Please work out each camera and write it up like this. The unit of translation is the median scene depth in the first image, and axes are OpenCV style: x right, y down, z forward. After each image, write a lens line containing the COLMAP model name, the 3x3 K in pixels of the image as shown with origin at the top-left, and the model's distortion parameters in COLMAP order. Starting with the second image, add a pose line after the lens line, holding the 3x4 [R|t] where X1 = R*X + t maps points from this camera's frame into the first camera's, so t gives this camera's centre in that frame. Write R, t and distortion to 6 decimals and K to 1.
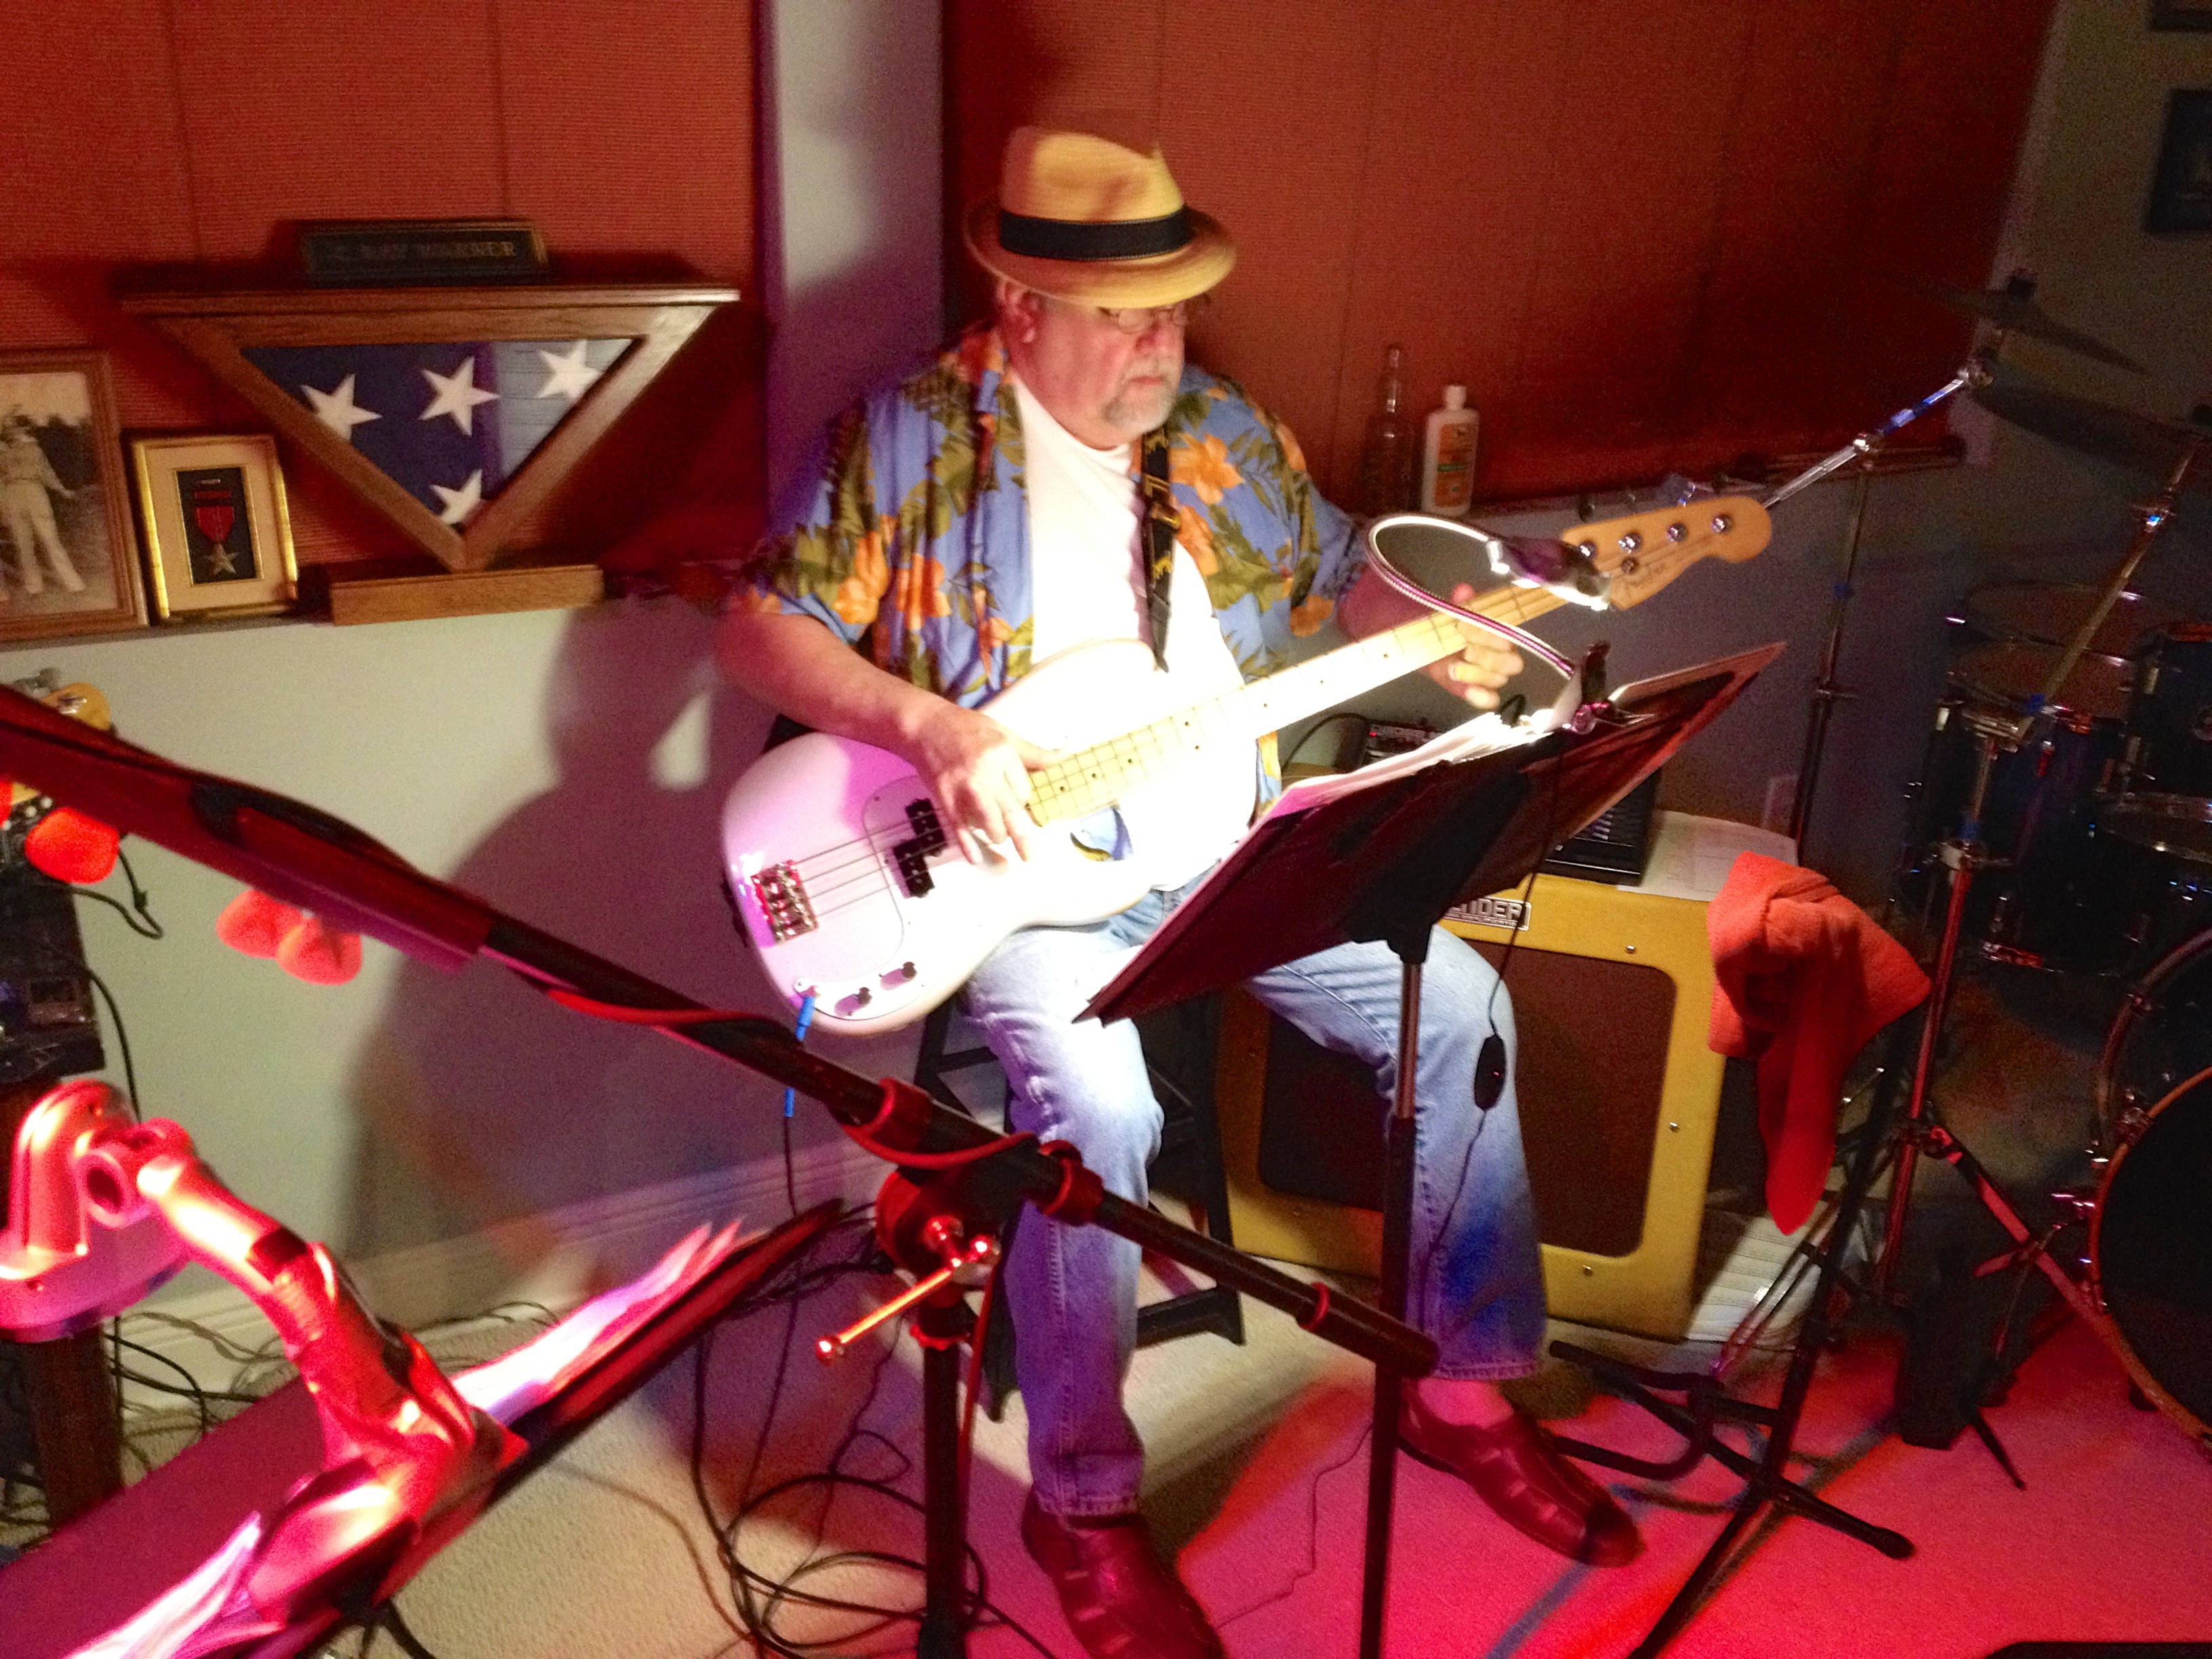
lens RADIAL K [[2079.1, 0, 1117.6], [0, 2079.1, 844.7], [0, 0, 1]] dist [0.195588, -0.456025]
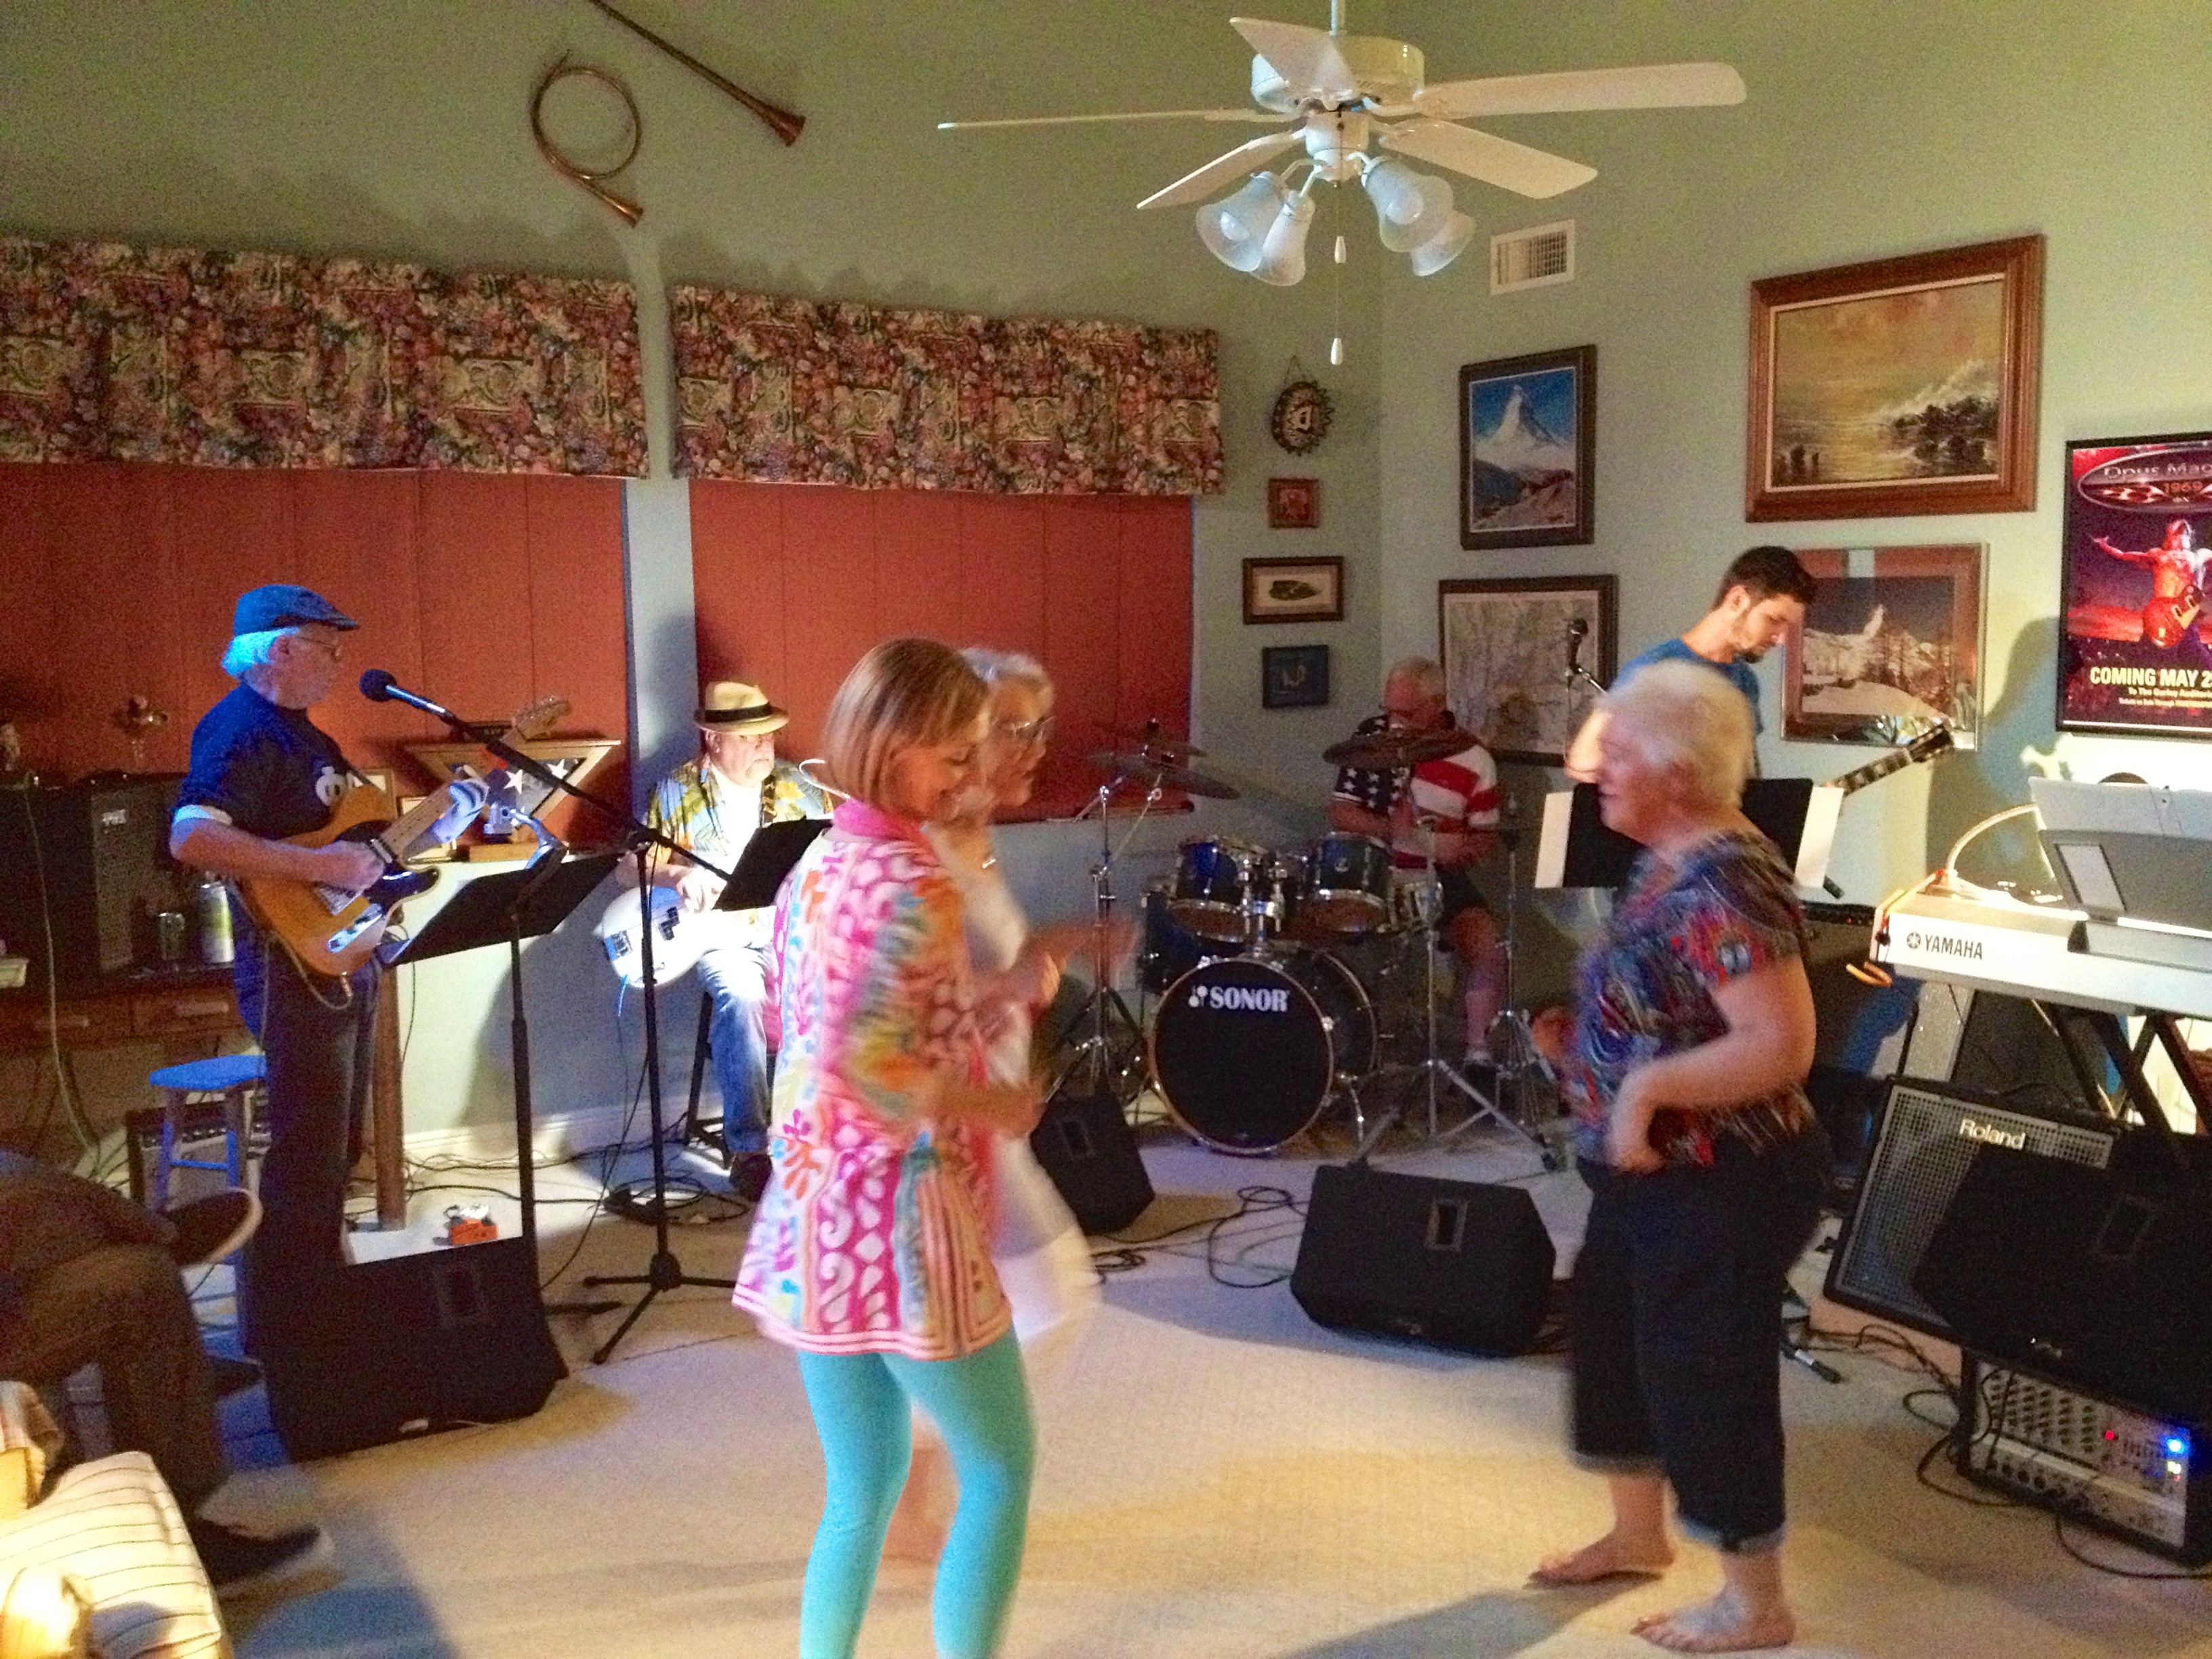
lens RADIAL K [[2079.1, 0, 1117.6], [0, 2079.1, 844.7], [0, 0, 1]] dist [0.195588, -0.456025]
pose [[0.997675, -0.054296, 0.041200, 0.367221], [0.063359, 0.961619, -0.266972, 0.672124], [-0.025124, 0.268962, 0.962823, -1.700331]]
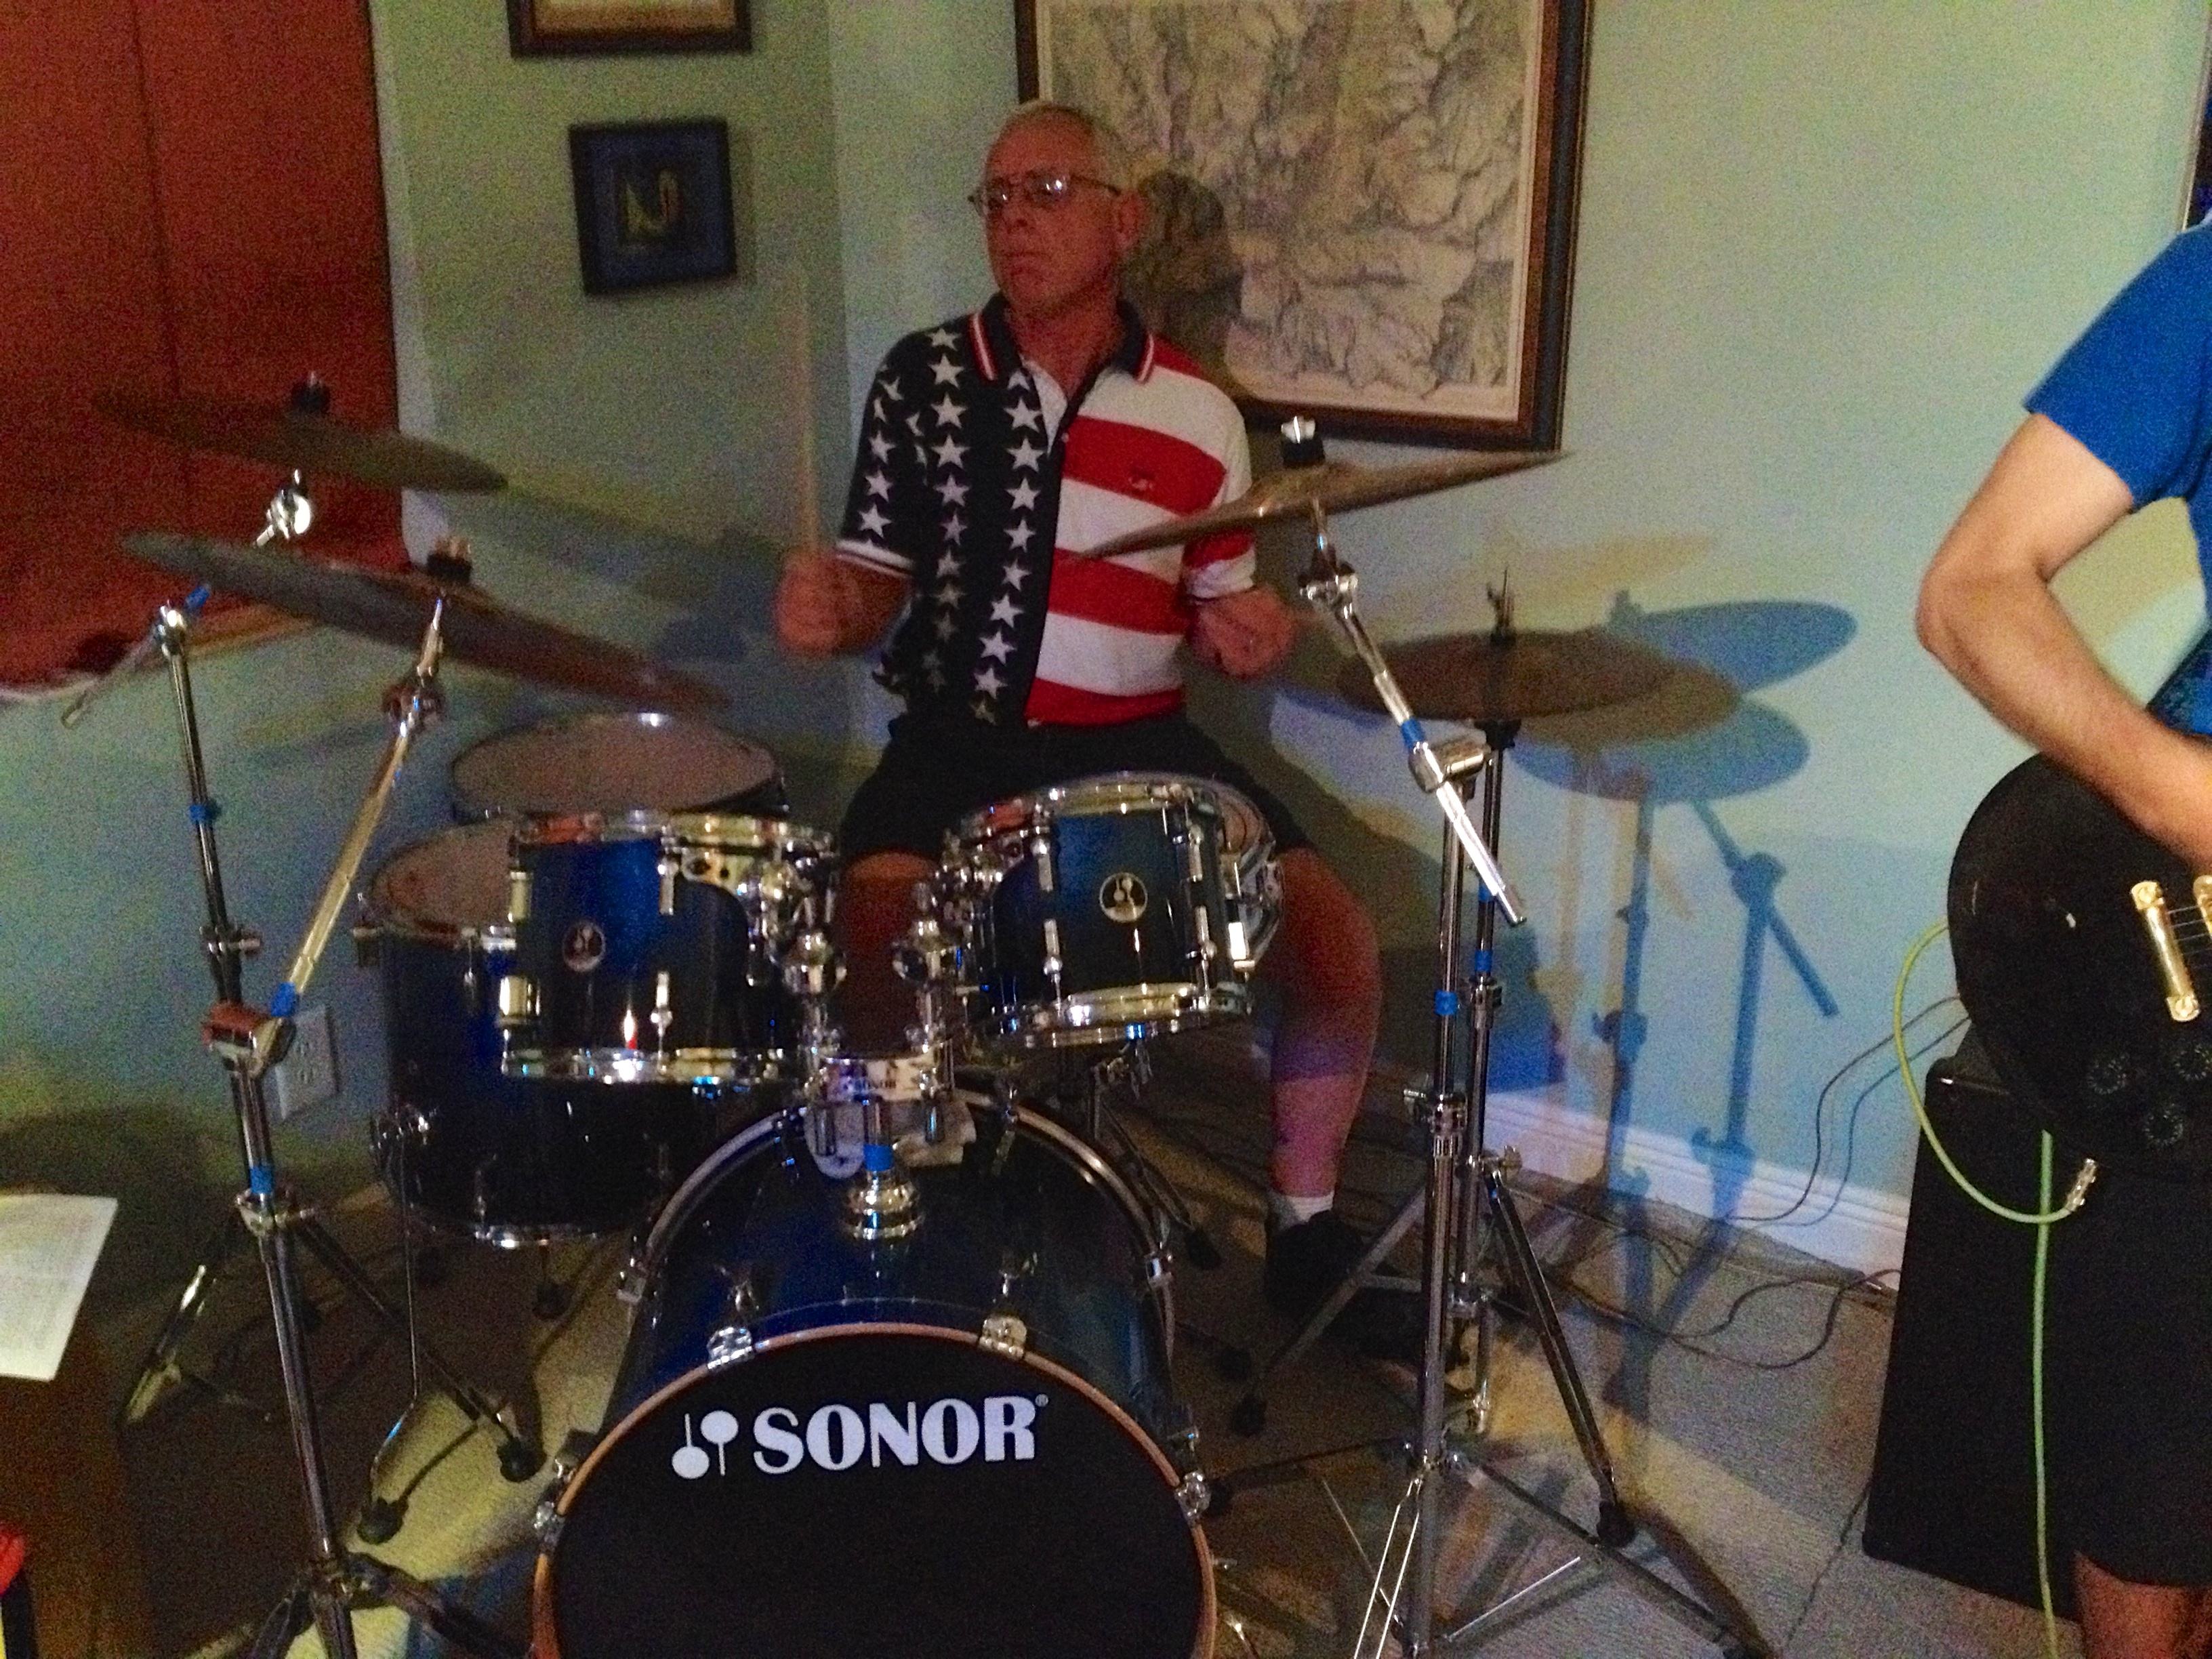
lens RADIAL K [[2042.5, 0, 1137.1], [0, 2042.5, 835.3], [0, 0, 1]] dist [0.120654, -0.219147]
pose [[0.876064, -0.207224, 0.435397, 0.429975], [0.214690, 0.976138, 0.032606, -0.087850], [-0.431764, 0.064911, 0.899648, 0.258809]]
